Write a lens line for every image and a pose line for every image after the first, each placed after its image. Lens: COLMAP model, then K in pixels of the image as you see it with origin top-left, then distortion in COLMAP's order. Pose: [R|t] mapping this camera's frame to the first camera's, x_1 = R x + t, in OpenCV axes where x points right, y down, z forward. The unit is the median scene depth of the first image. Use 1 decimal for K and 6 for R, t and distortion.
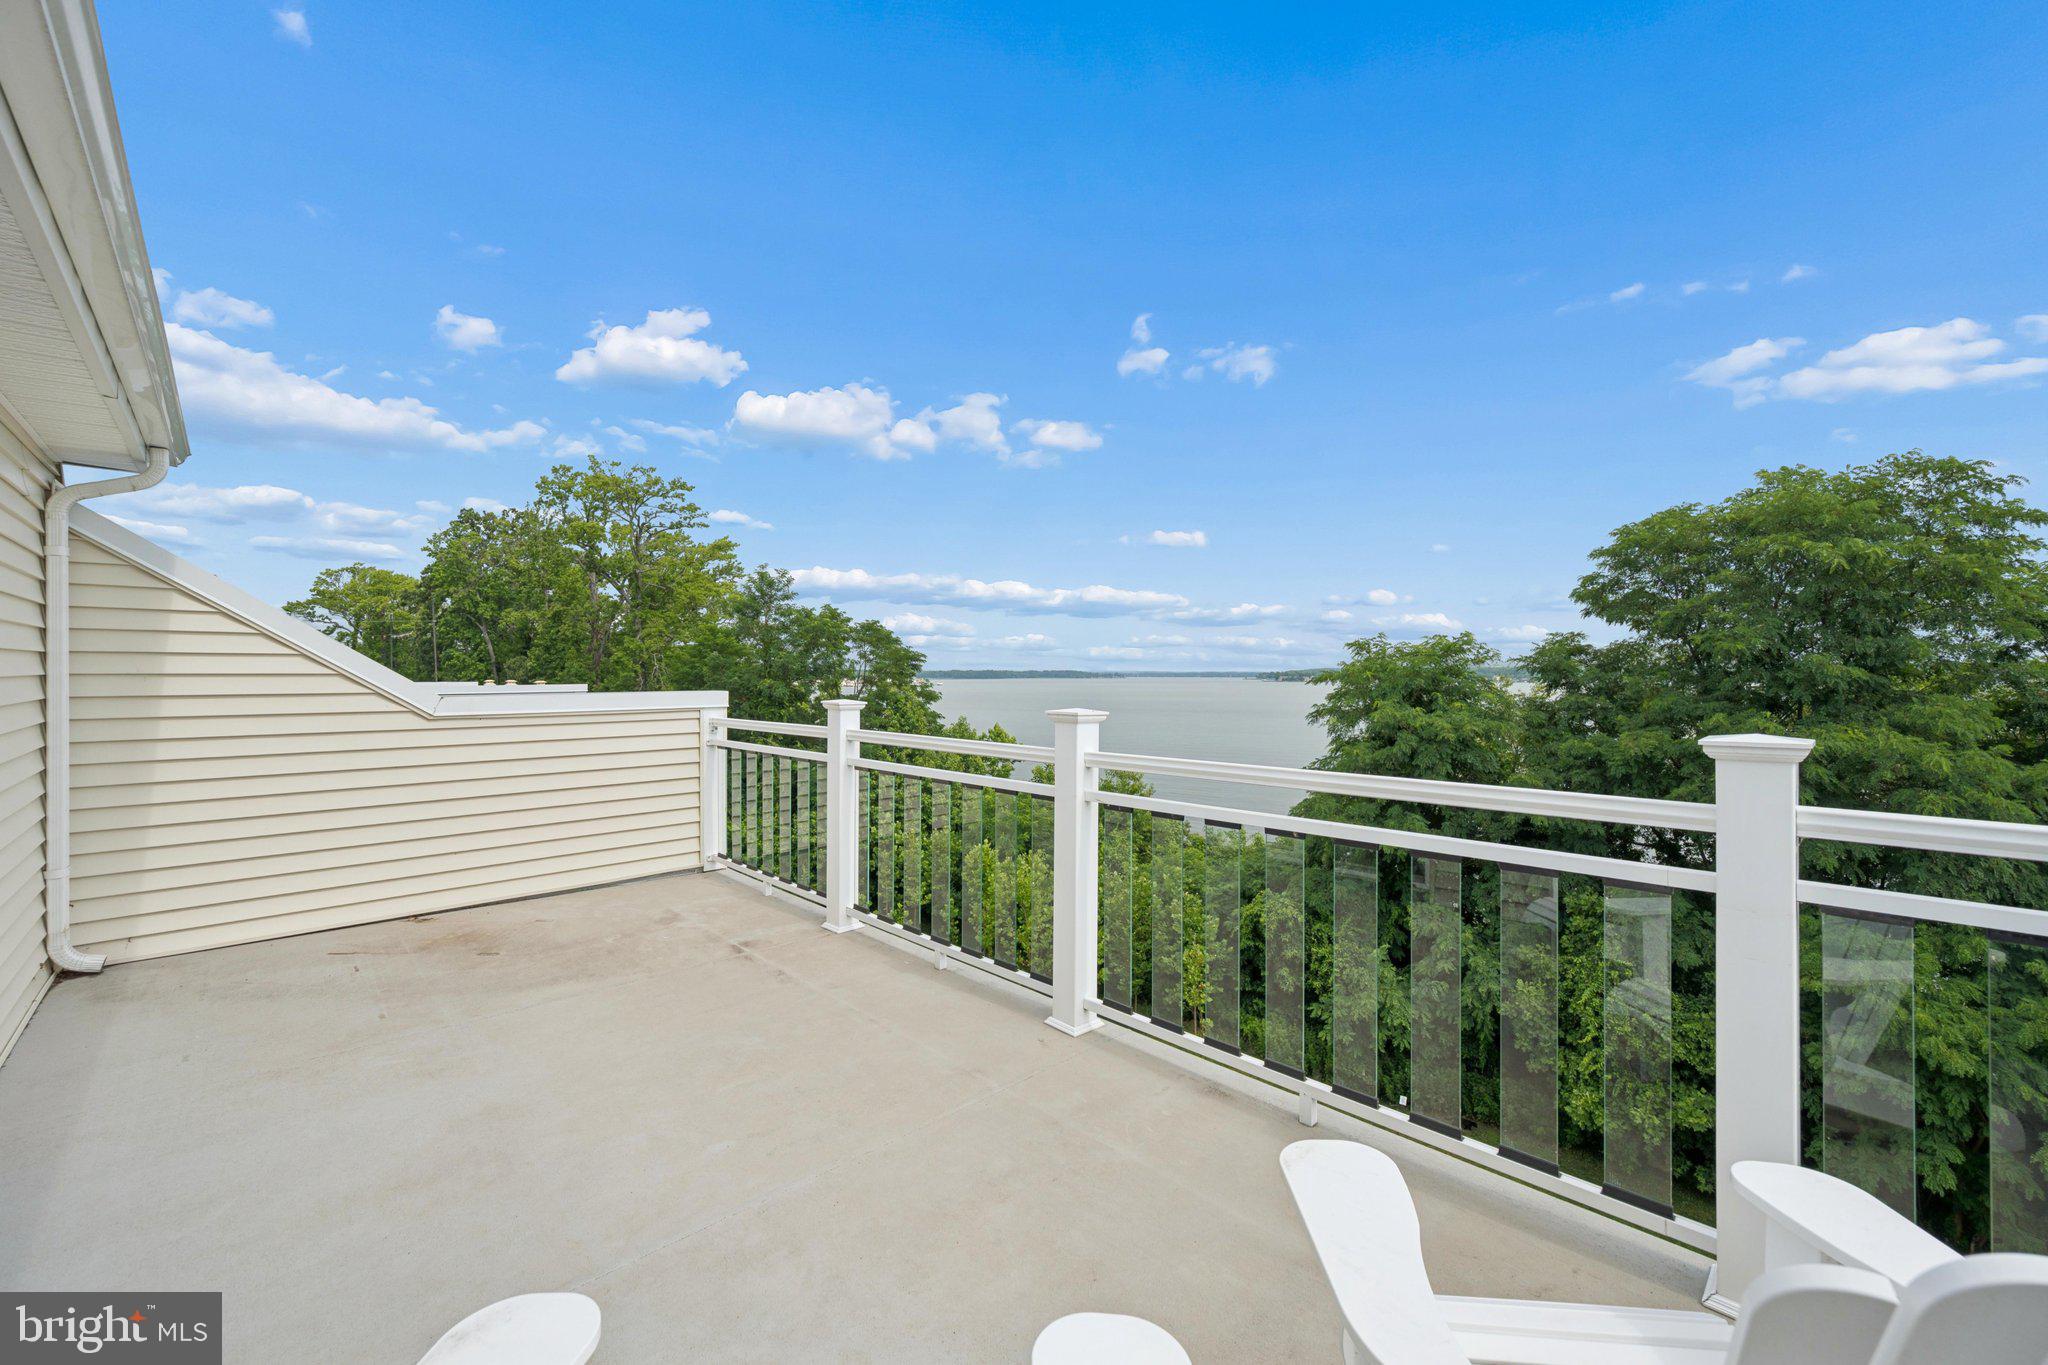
lens RADIAL K [[811.5, 0, 1022.8], [0, 811.5, 676.3], [0, 0, 1]] dist [0.001636, 0.000551]
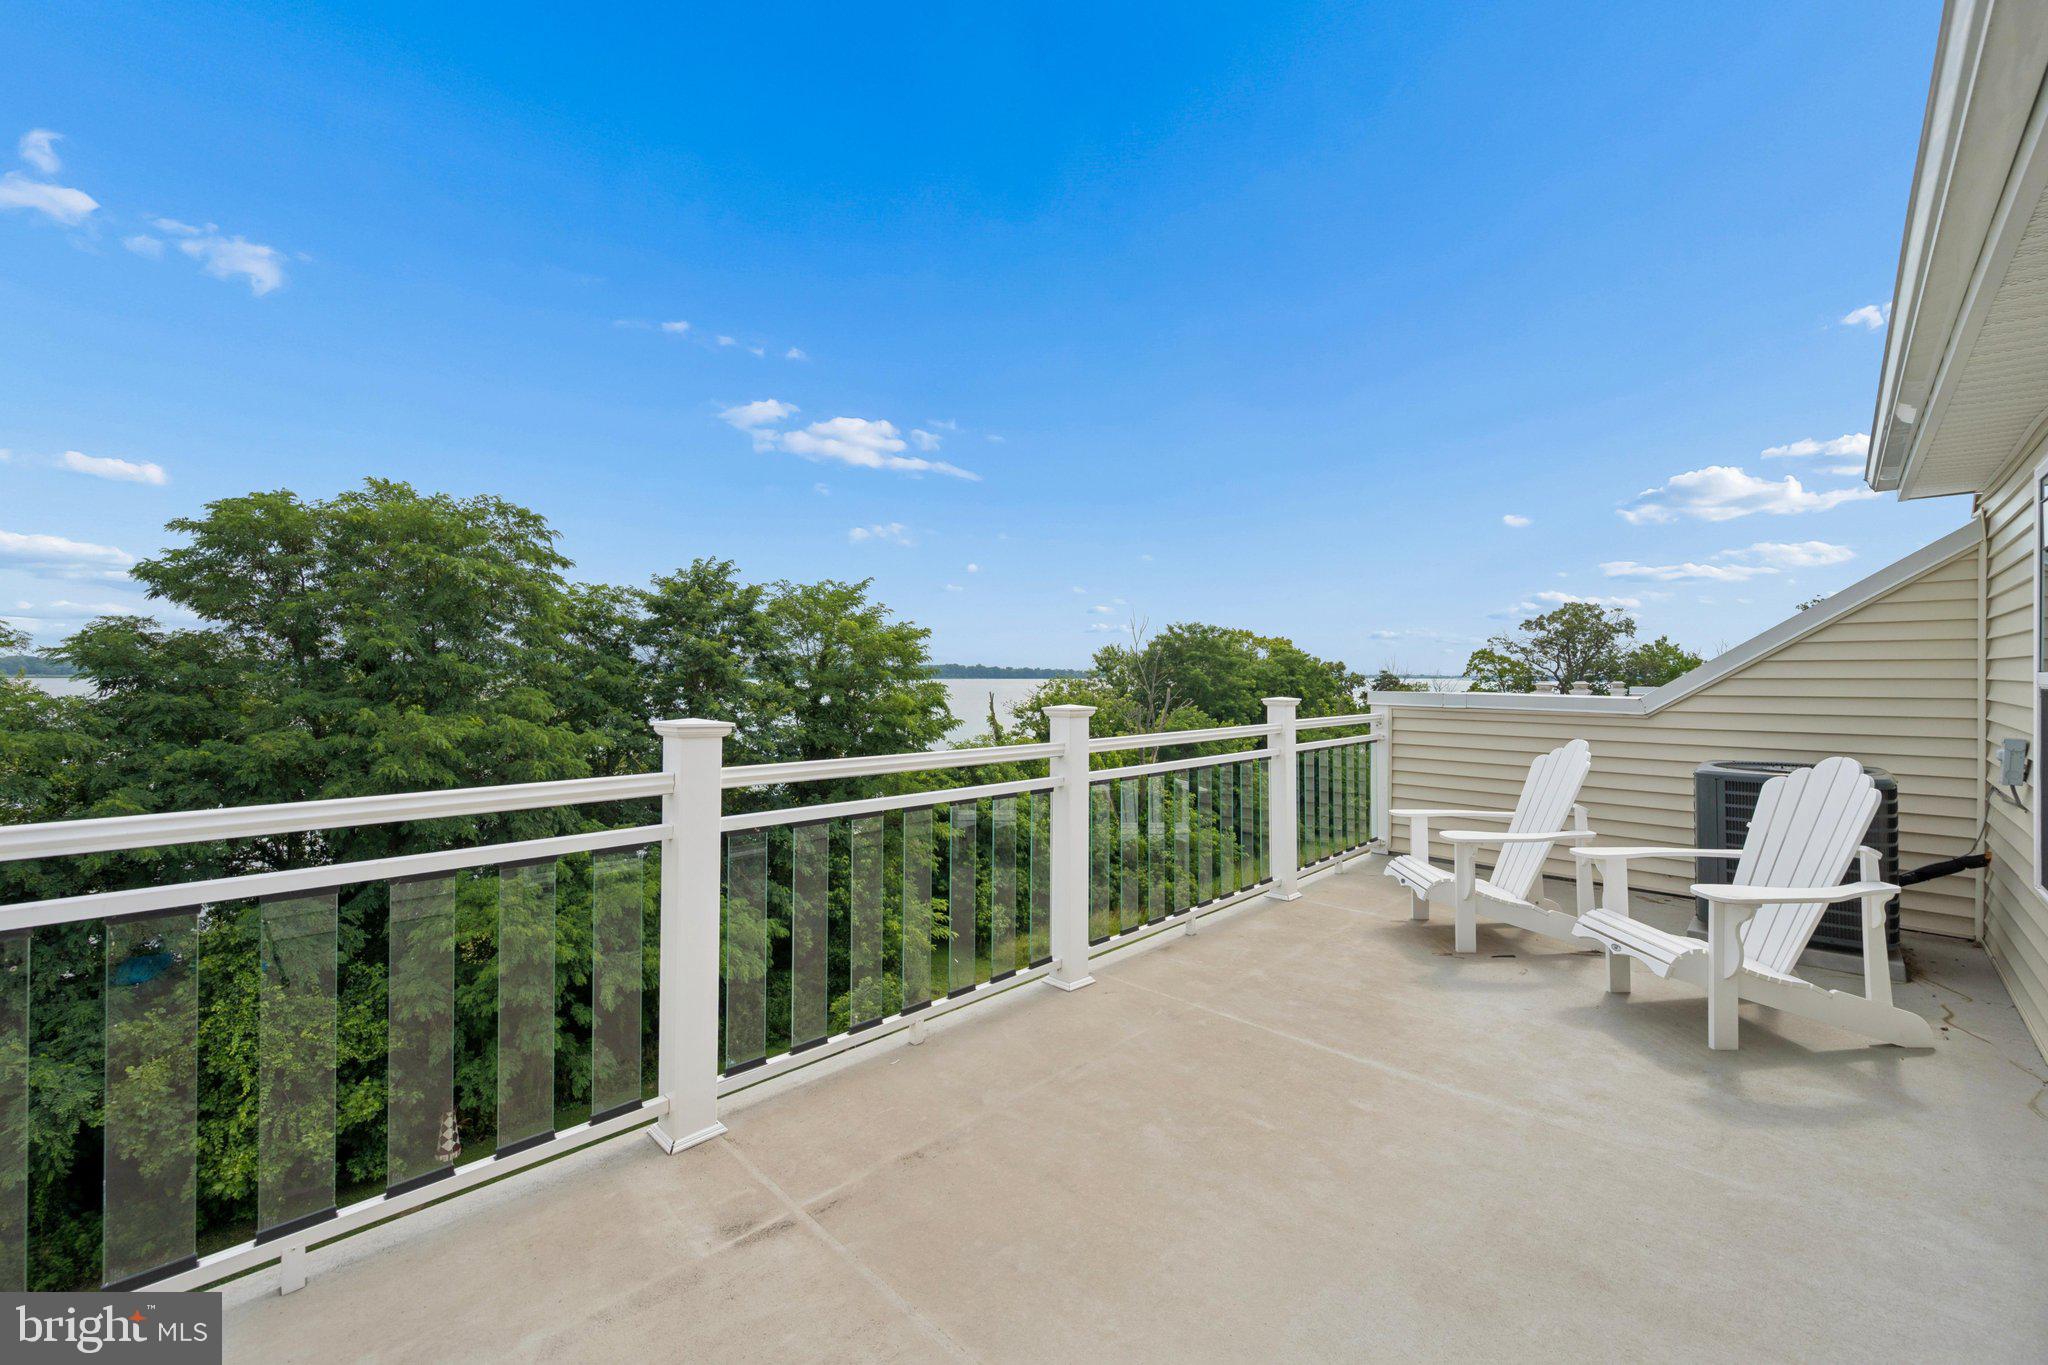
lens RADIAL K [[811.5, 0, 1022.8], [0, 811.5, 676.3], [0, 0, 1]] dist [0.001636, 0.000551]
pose [[-0.013854, -0.003177, 0.999899, -0.210444], [-0.003259, 0.999990, 0.003133, -0.000726], [-0.999899, -0.003215, -0.013864, 0.212418]]
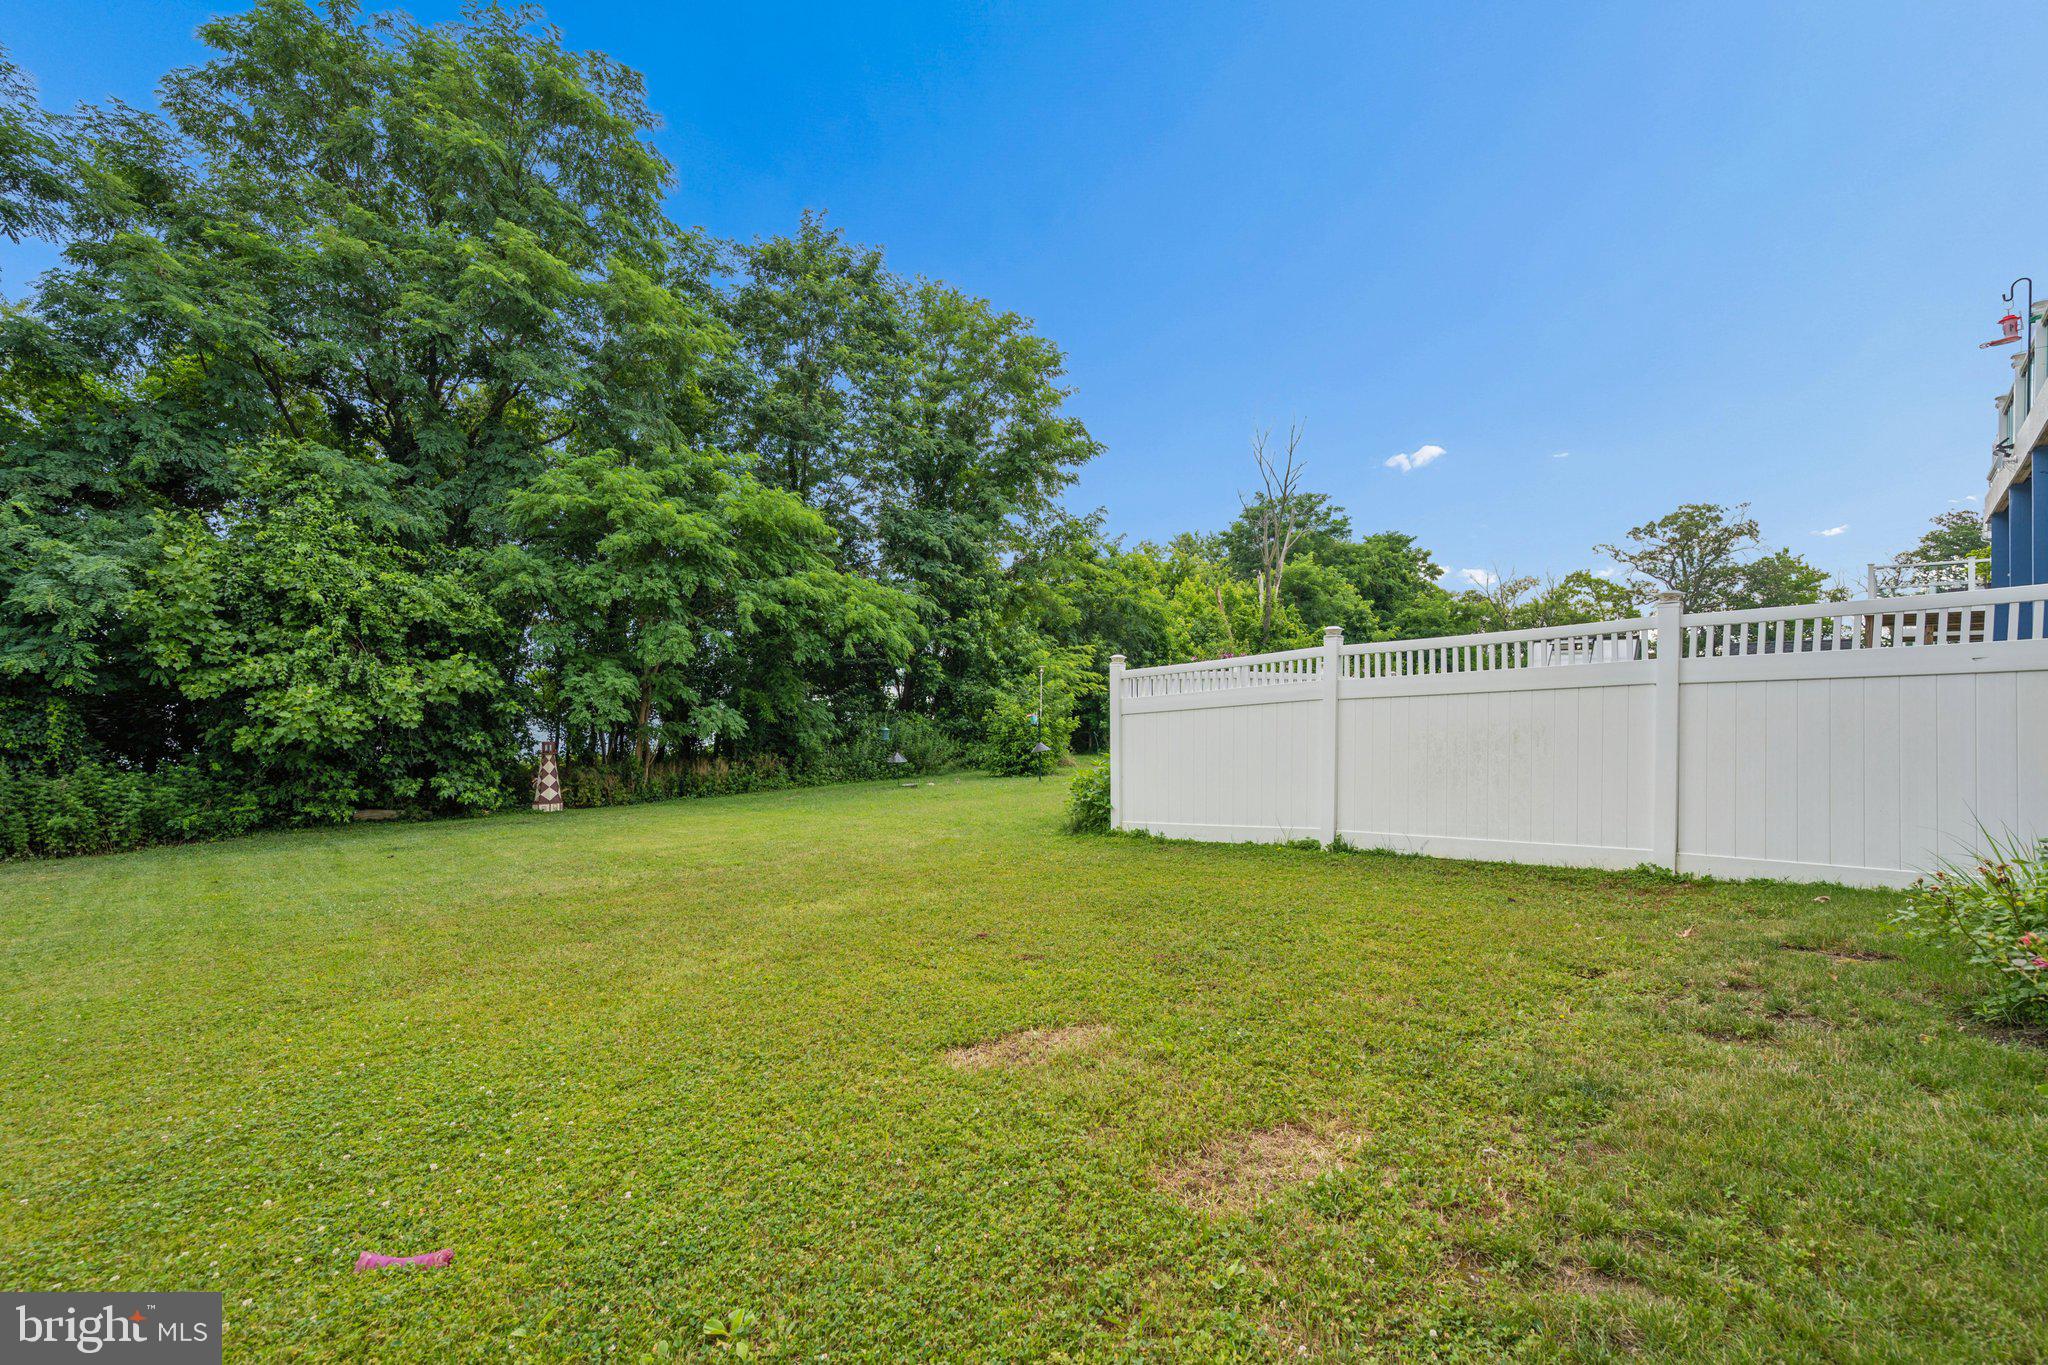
lens RADIAL K [[842.6, 0, 1022.2], [0, 842.6, 685.7], [0, 0, 1]] dist [-0.000270, 0.000298]
pose [[0.003177, -0.005104, 0.999982, 0.032050], [0.000612, 0.999987, 0.005102, 0.586629], [-0.999995, 0.000596, 0.003180, 0.499465]]
